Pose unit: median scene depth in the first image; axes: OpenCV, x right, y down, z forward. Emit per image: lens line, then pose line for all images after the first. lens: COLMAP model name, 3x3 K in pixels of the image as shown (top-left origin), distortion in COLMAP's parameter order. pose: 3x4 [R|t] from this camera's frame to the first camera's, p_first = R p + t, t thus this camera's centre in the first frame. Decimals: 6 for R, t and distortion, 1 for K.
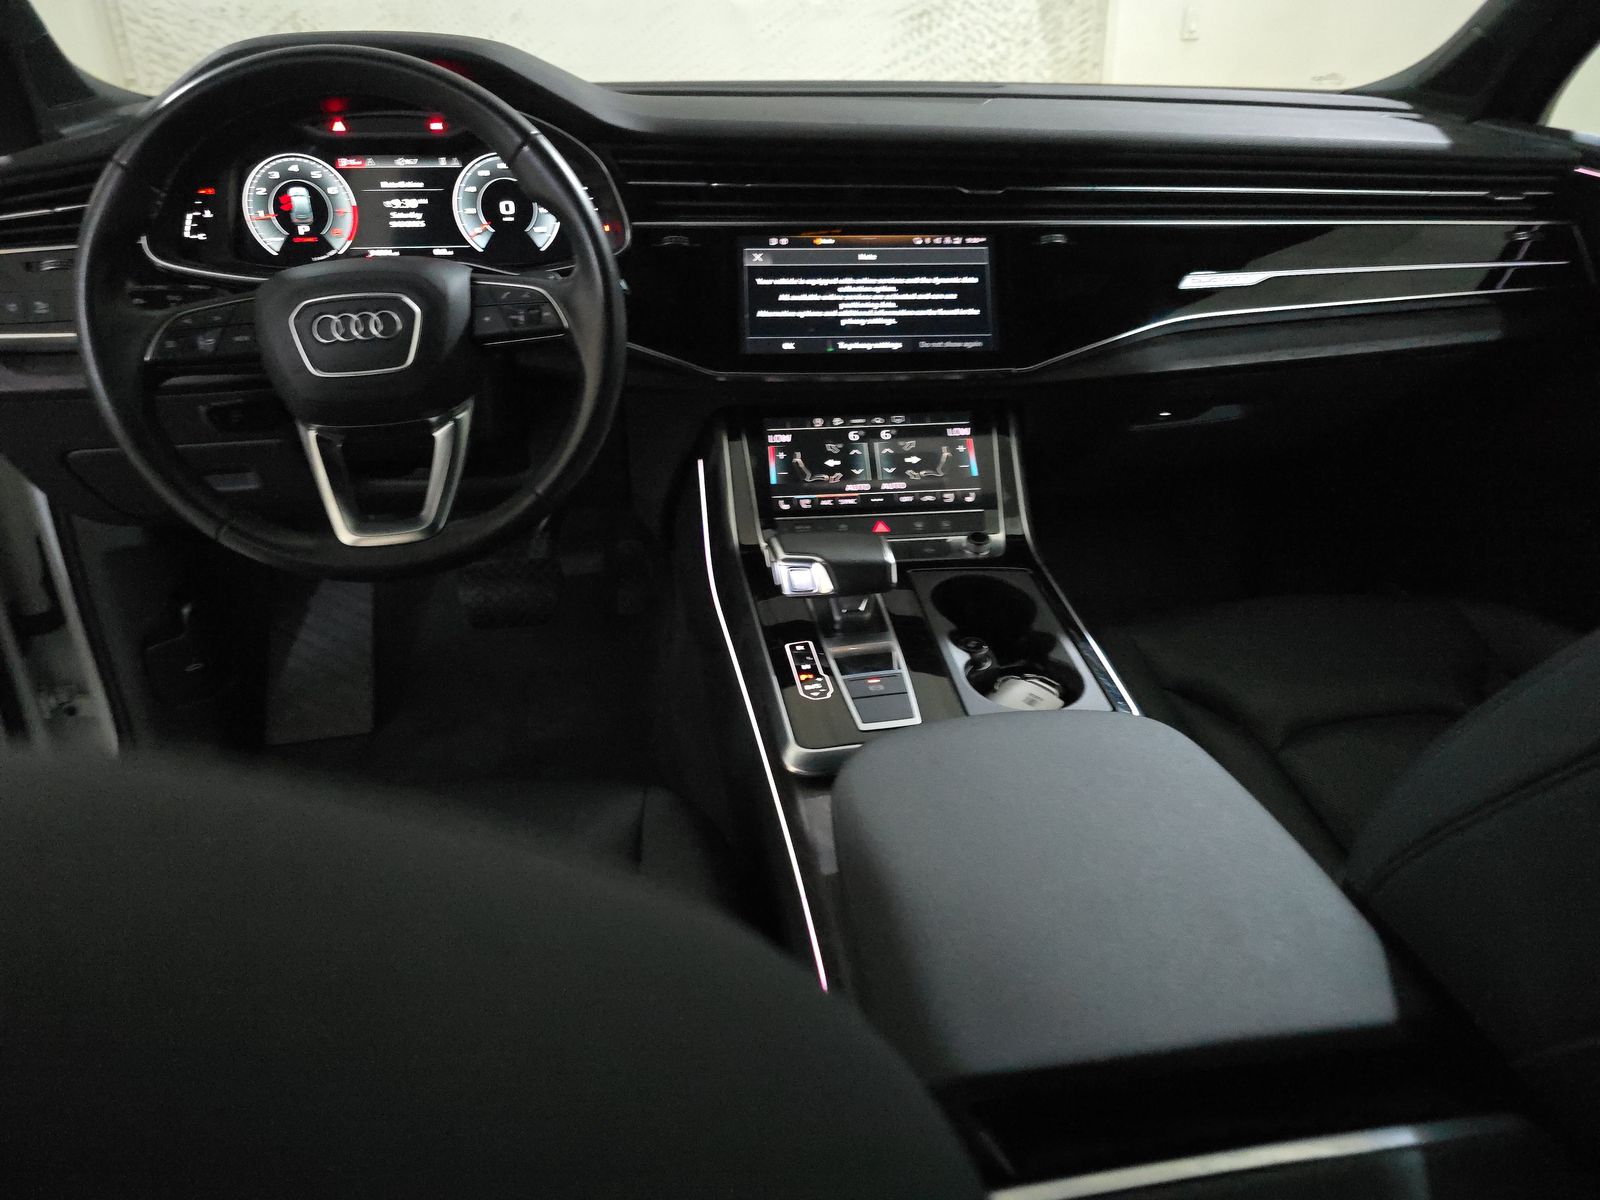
lens RADIAL K [[1075.1, 0, 805.3], [0, 1075.1, 601.3], [0, 0, 1]] dist [0.006183, -0.003503]
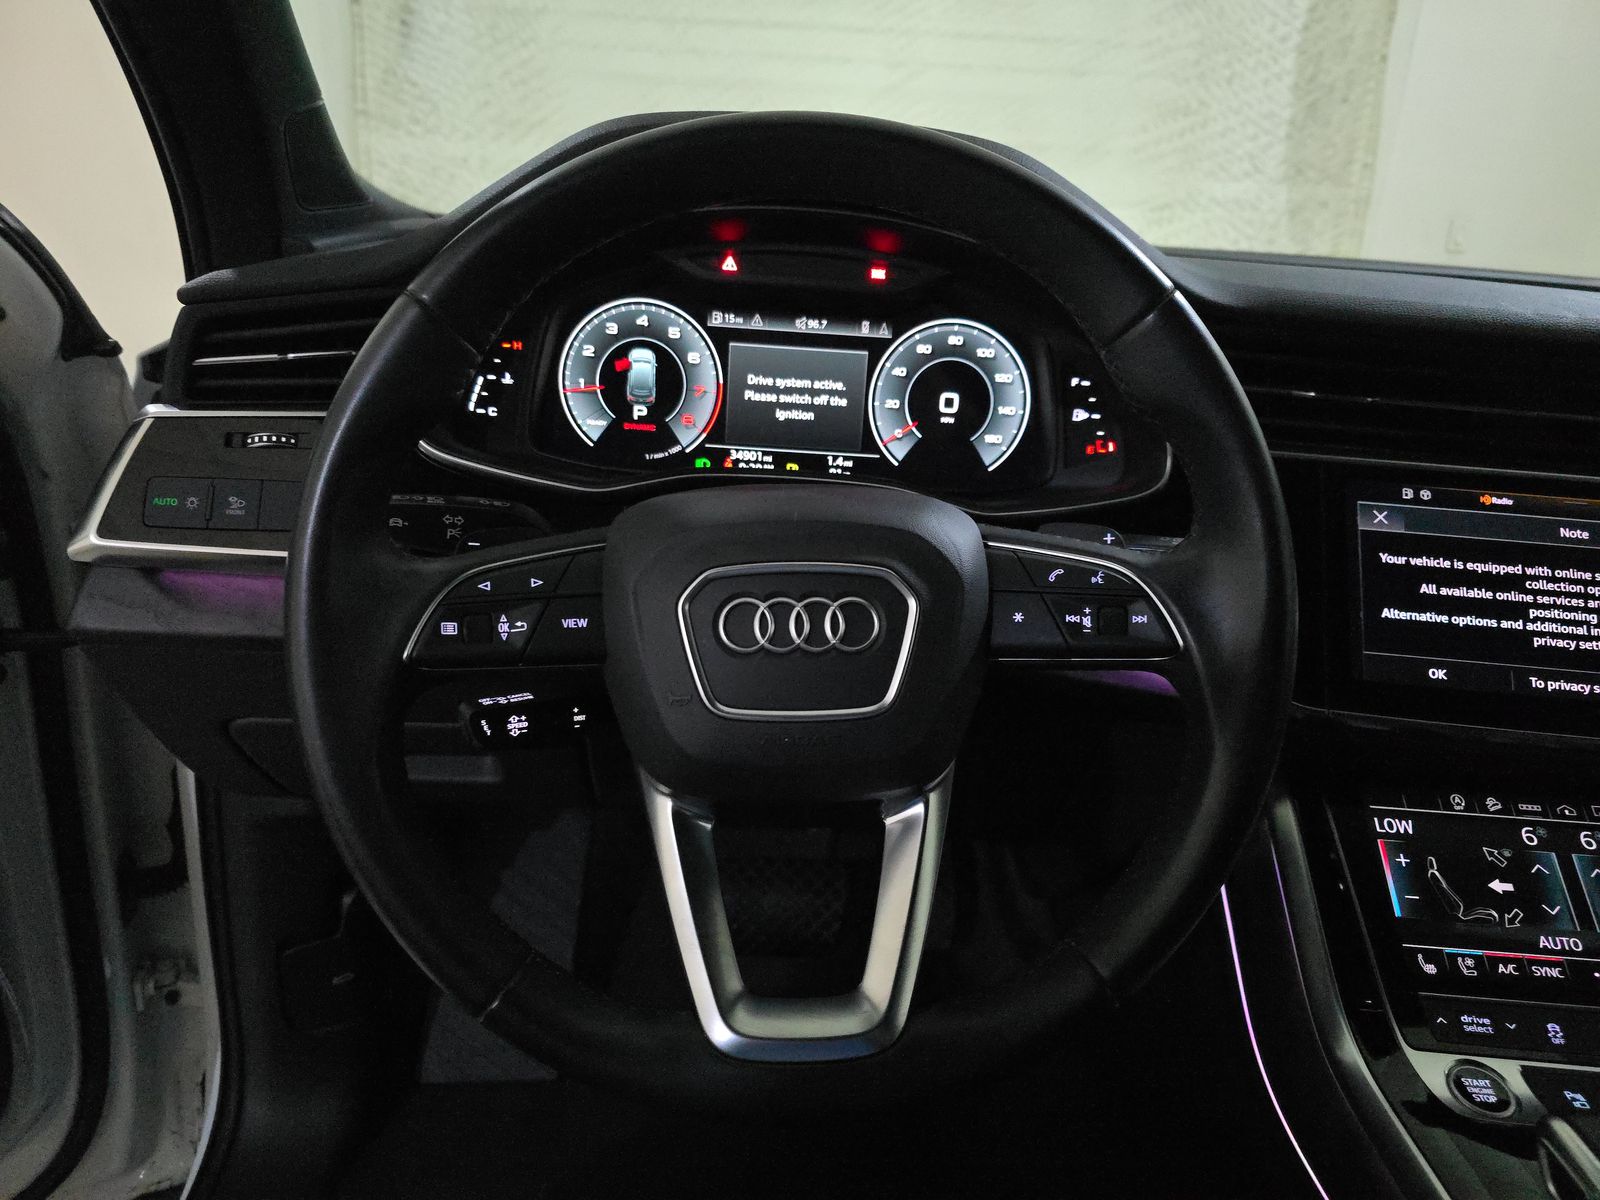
lens RADIAL K [[1049.1, 0, 800.0], [0, 1049.1, 600.0], [0, 0, 1]] dist [0.040893, -0.037653]
pose [[0.989180, 0.100292, -0.107069, -0.292783], [-0.114523, 0.984026, -0.136299, -0.159329], [0.091689, 0.147086, 0.984865, 0.404358]]
